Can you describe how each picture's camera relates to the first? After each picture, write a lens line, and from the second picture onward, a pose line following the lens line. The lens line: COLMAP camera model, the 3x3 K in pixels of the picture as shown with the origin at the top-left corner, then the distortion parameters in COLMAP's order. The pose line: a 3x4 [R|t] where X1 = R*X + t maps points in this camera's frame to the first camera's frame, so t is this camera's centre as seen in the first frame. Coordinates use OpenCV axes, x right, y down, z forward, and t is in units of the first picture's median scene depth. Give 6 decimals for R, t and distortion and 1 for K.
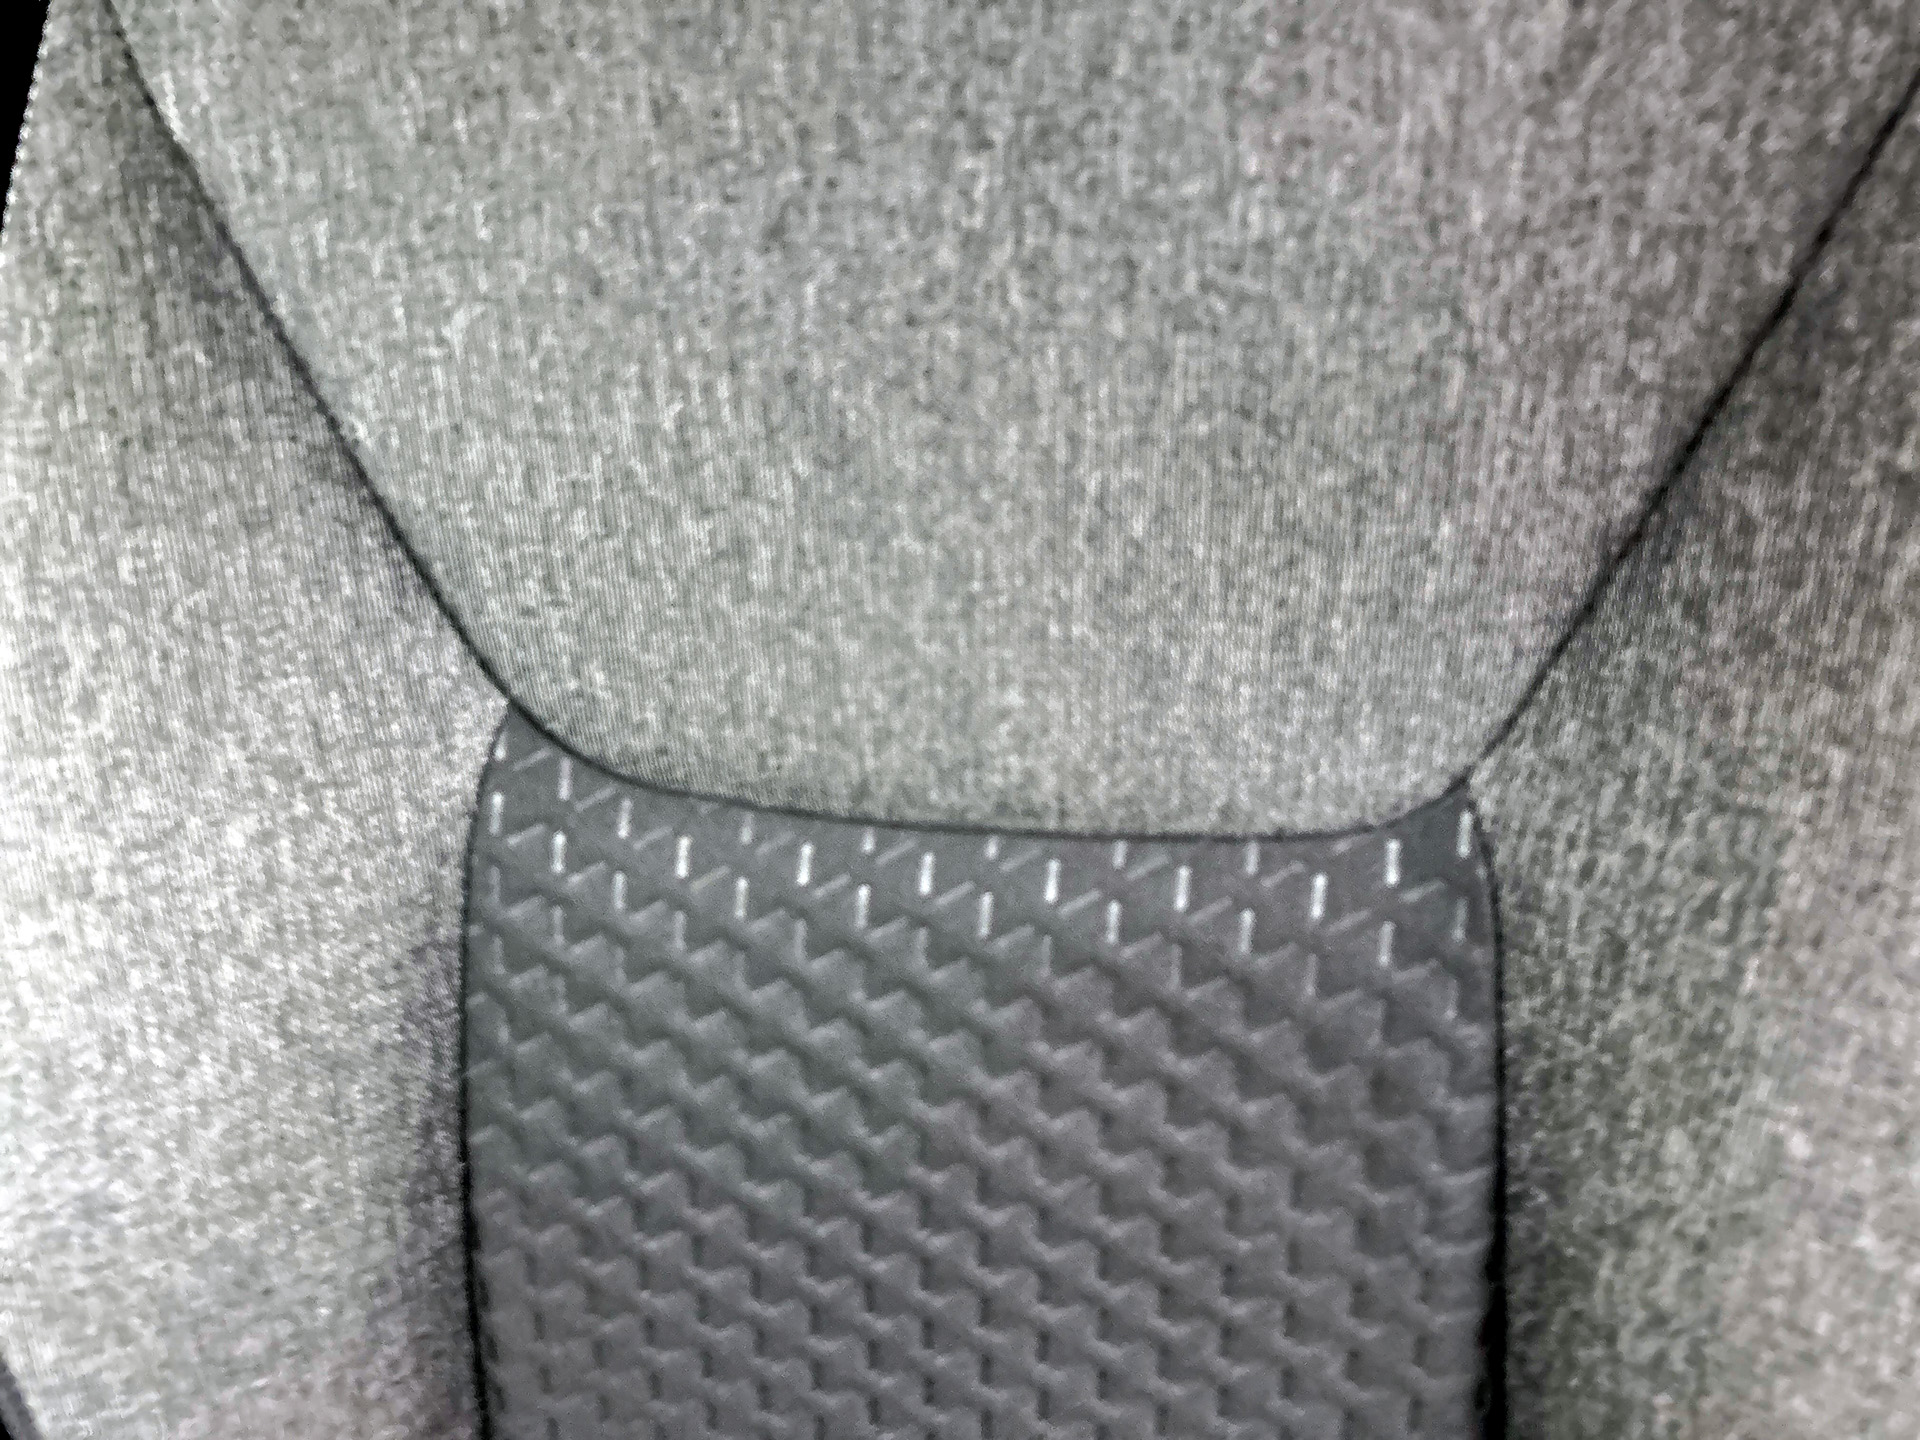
lens RADIAL K [[1463.6, 0, 971.7], [0, 1463.6, 700.1], [0, 0, 1]] dist [0.033844, -0.016467]
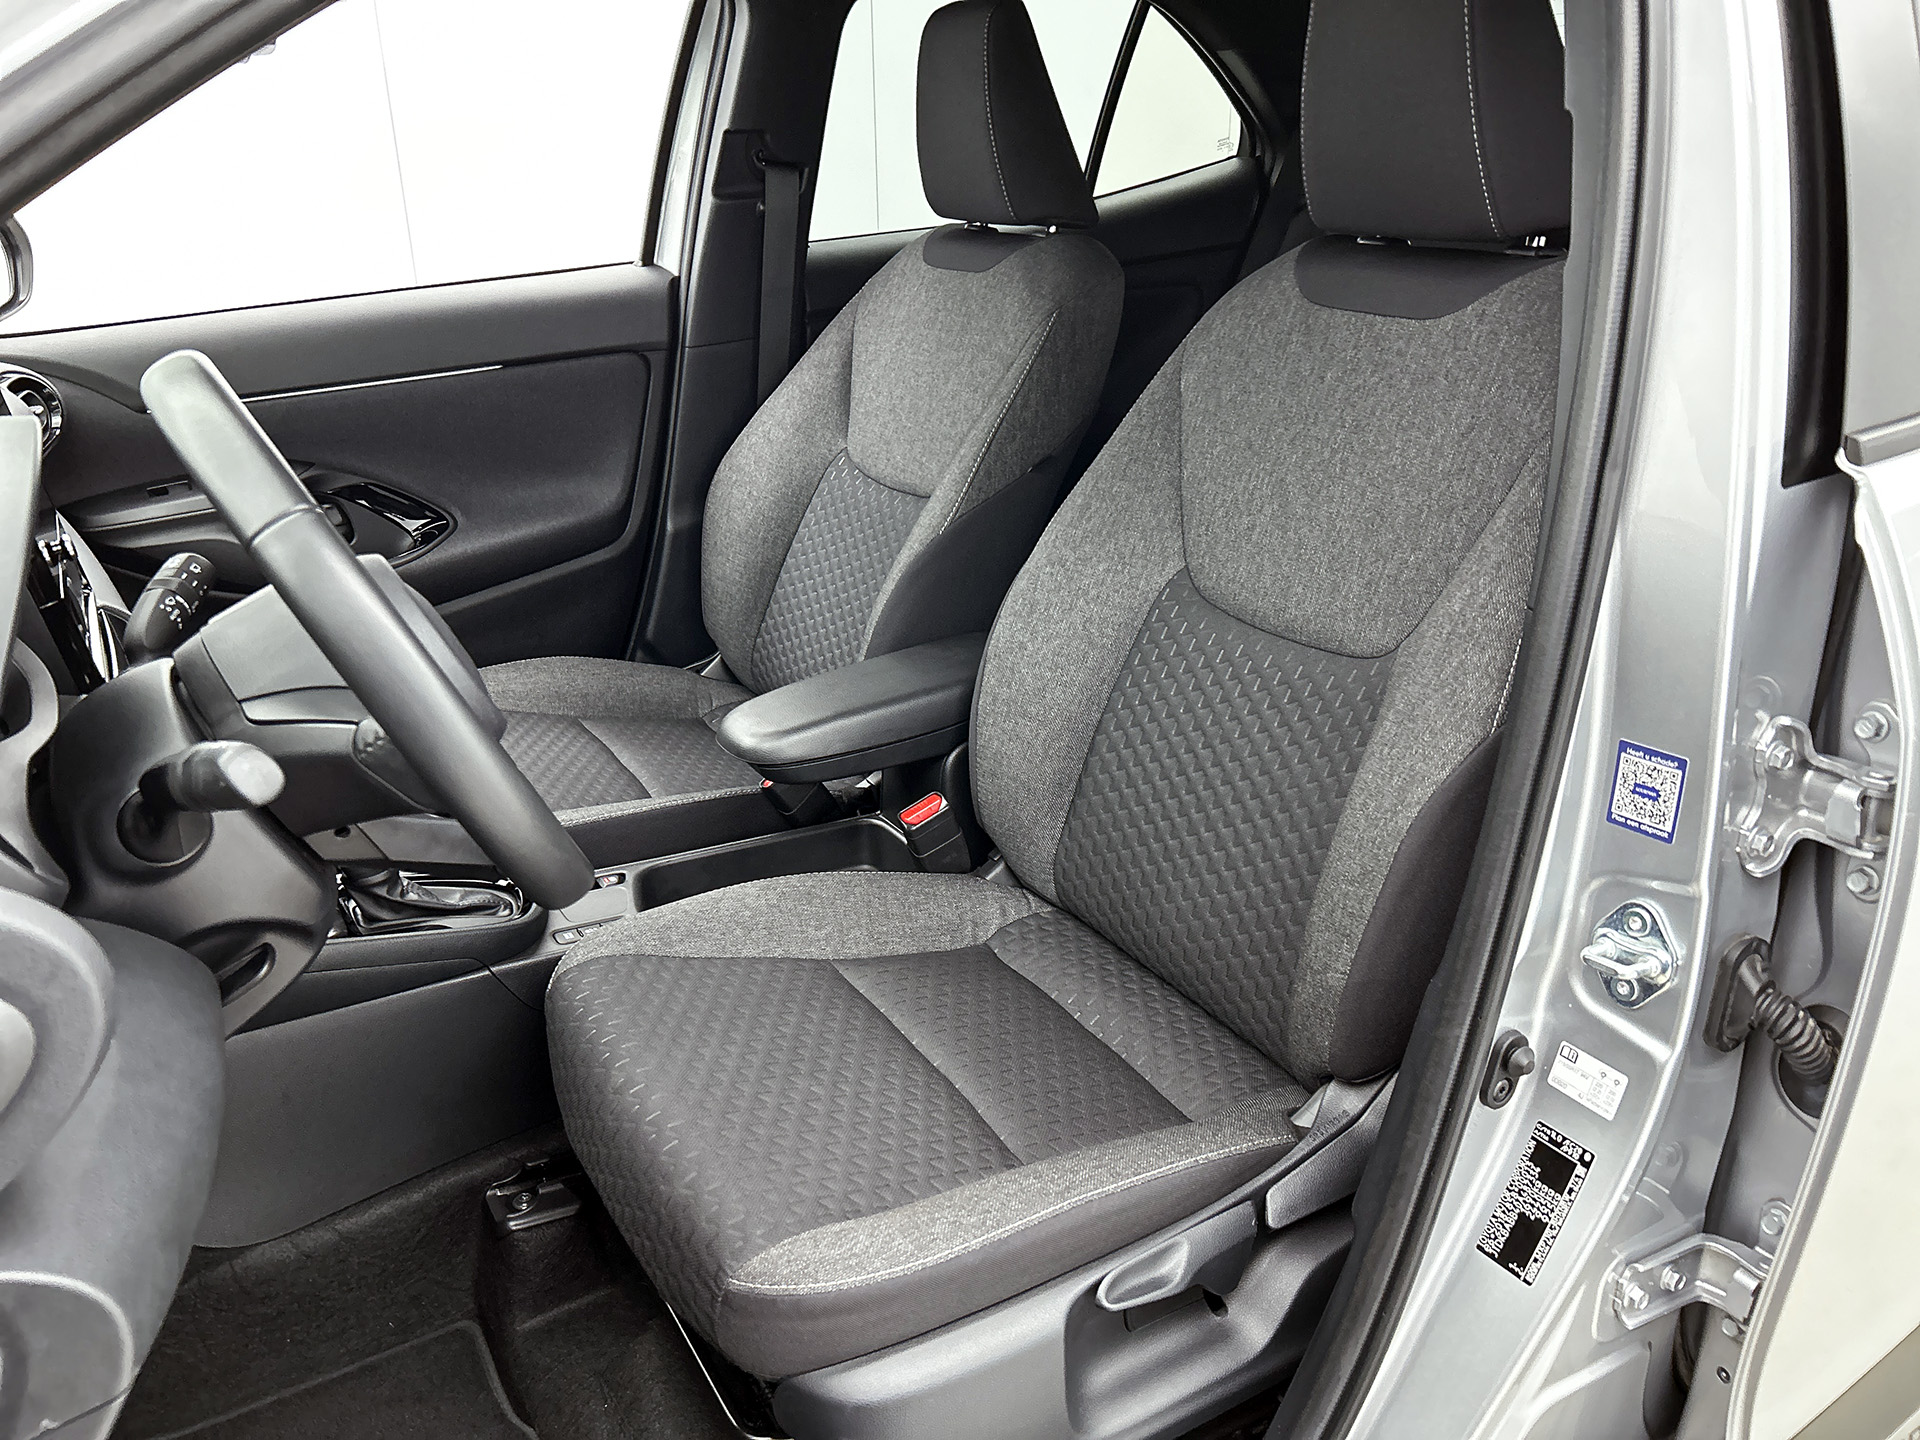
lens RADIAL K [[1463.6, 0, 962.8], [0, 1463.6, 738.3], [0, 0, 1]] dist [0.033844, -0.016467]
pose [[0.669503, 0.341398, -0.659707, 1.765938], [-0.493676, 0.868104, -0.051763, 0.812802], [0.555023, 0.360337, 0.749738, -1.691370]]
